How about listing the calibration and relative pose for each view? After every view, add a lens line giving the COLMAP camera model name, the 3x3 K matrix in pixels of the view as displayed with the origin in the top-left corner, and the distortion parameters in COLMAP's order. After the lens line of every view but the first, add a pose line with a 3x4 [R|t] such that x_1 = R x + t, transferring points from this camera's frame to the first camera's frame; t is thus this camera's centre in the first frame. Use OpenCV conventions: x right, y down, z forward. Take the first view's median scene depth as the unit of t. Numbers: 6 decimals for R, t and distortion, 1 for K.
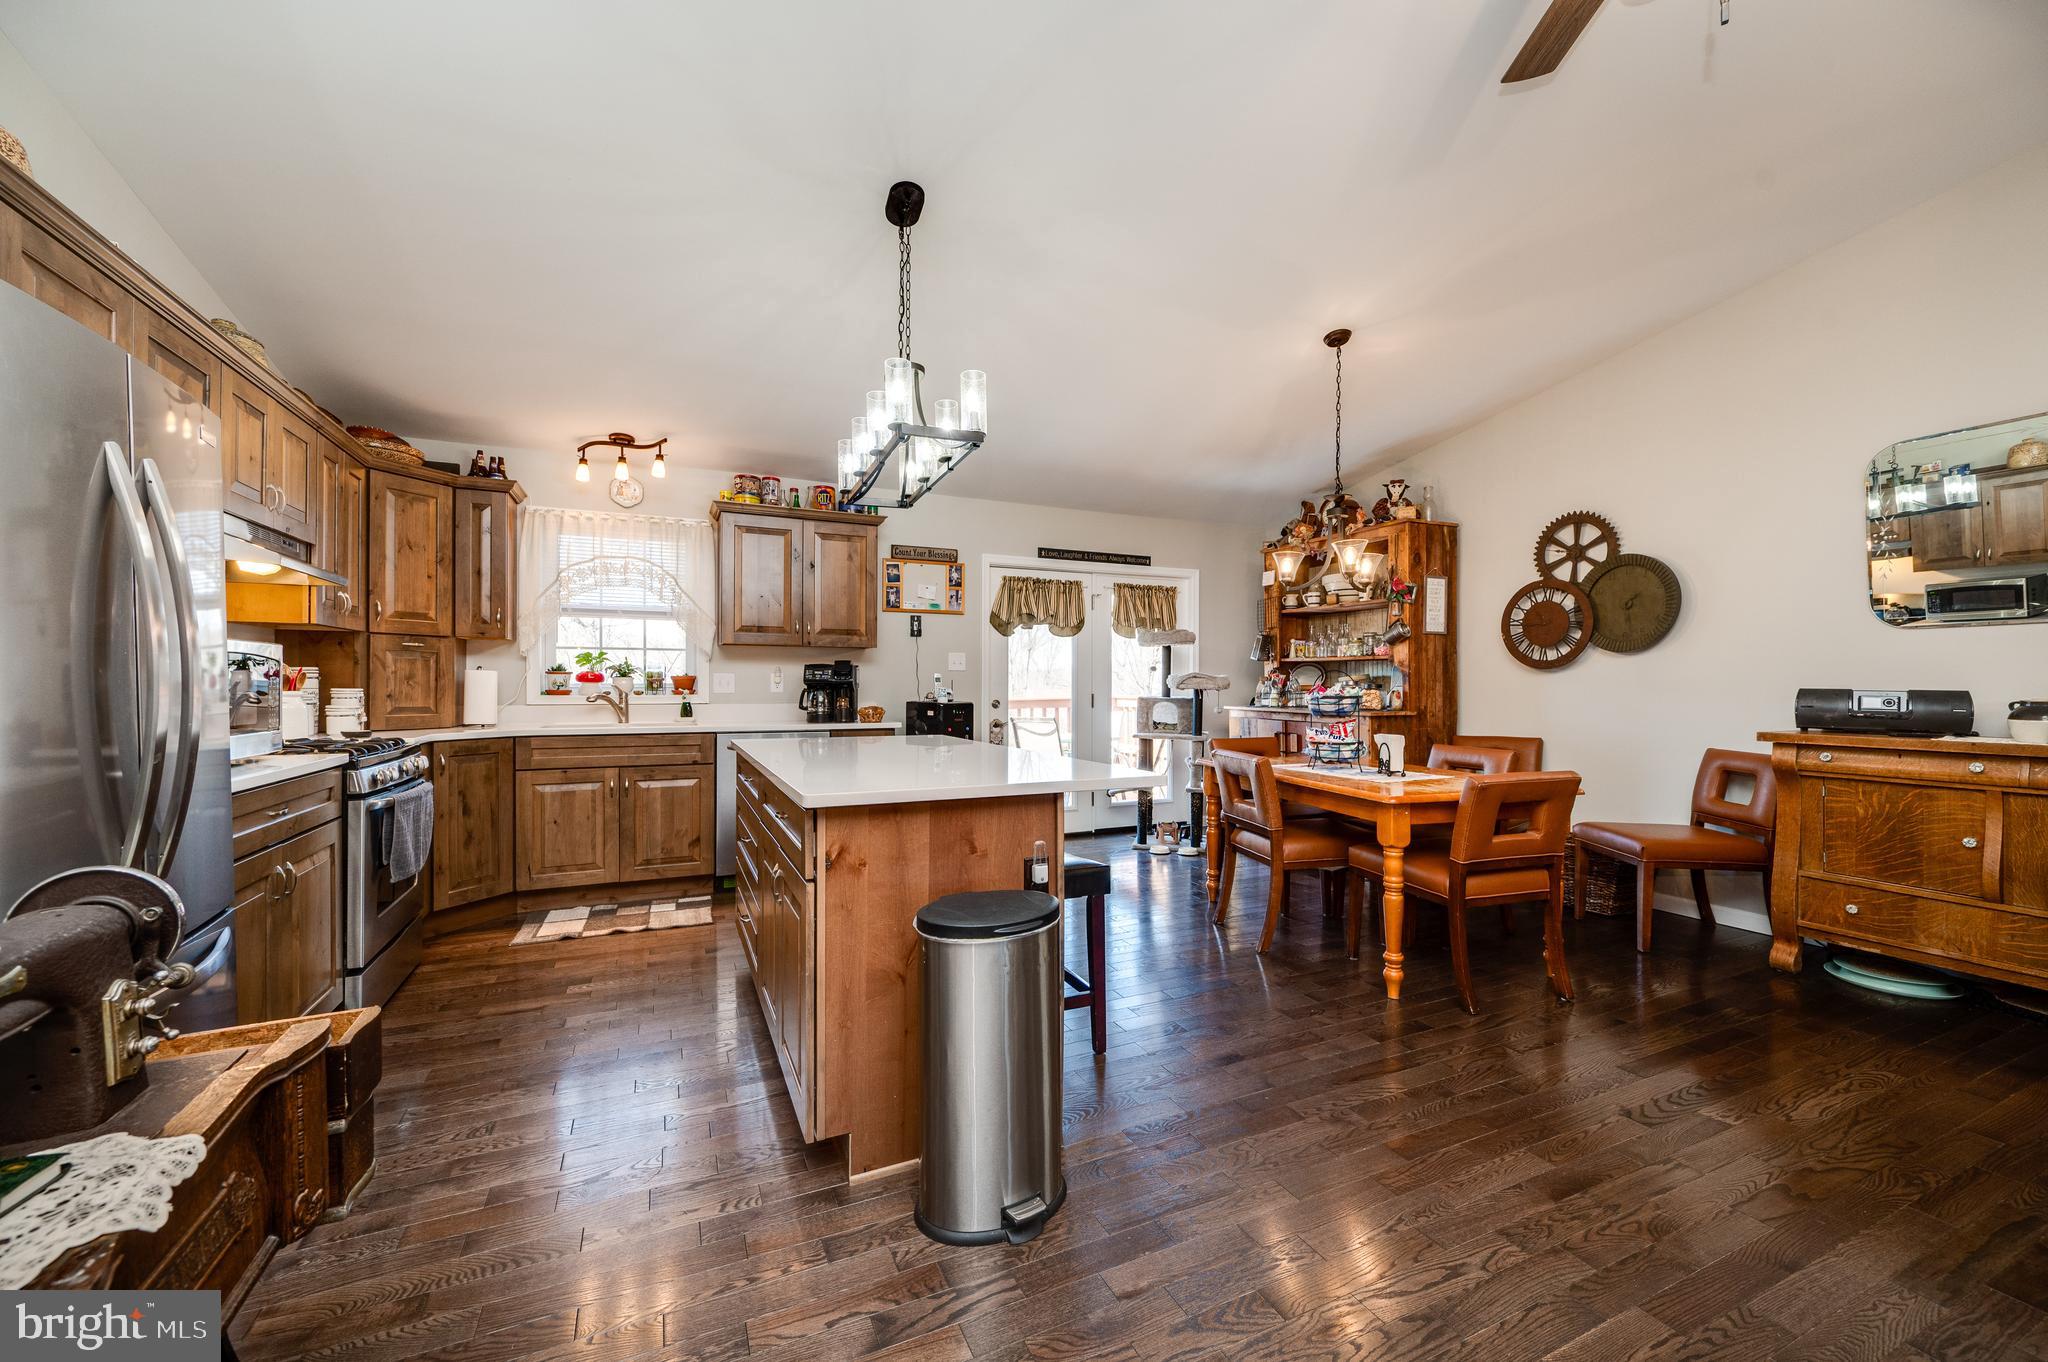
lens RADIAL K [[802.5, 0, 1029.2], [0, 802.5, 687.7], [0, 0, 1]] dist [-0.000786, -0.000127]
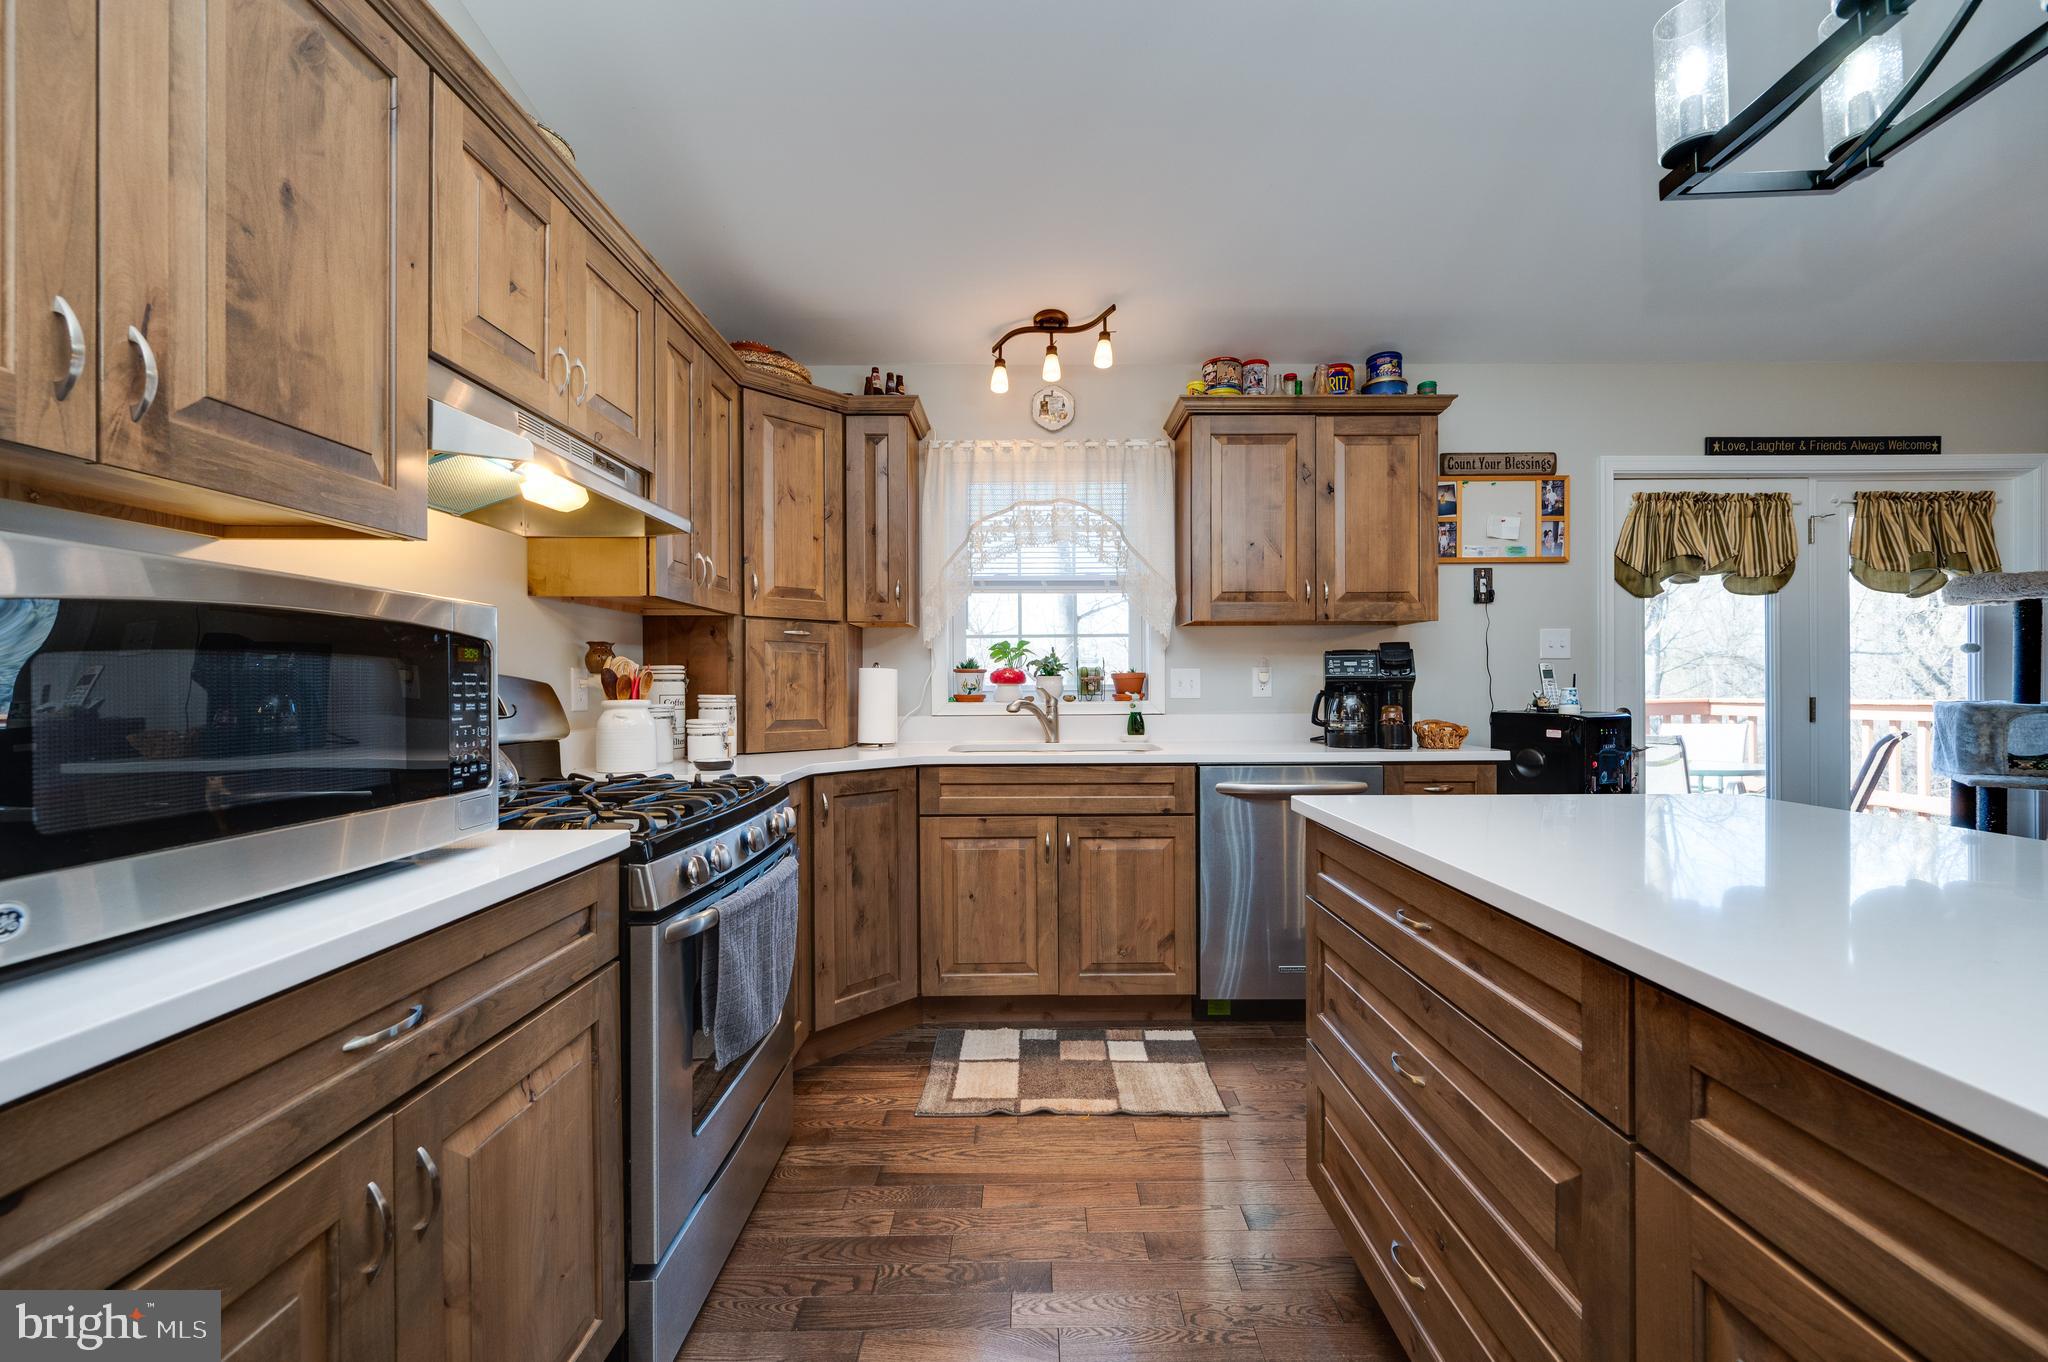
lens RADIAL K [[802.5, 0, 1031.1], [0, 802.5, 690.0], [0, 0, 1]] dist [-0.000786, -0.000127]
pose [[0.908506, -0.006137, -0.417826, -0.242853], [0.007075, 0.999975, 0.000698, -0.001627], [0.417811, -0.003590, 0.908527, 0.380044]]
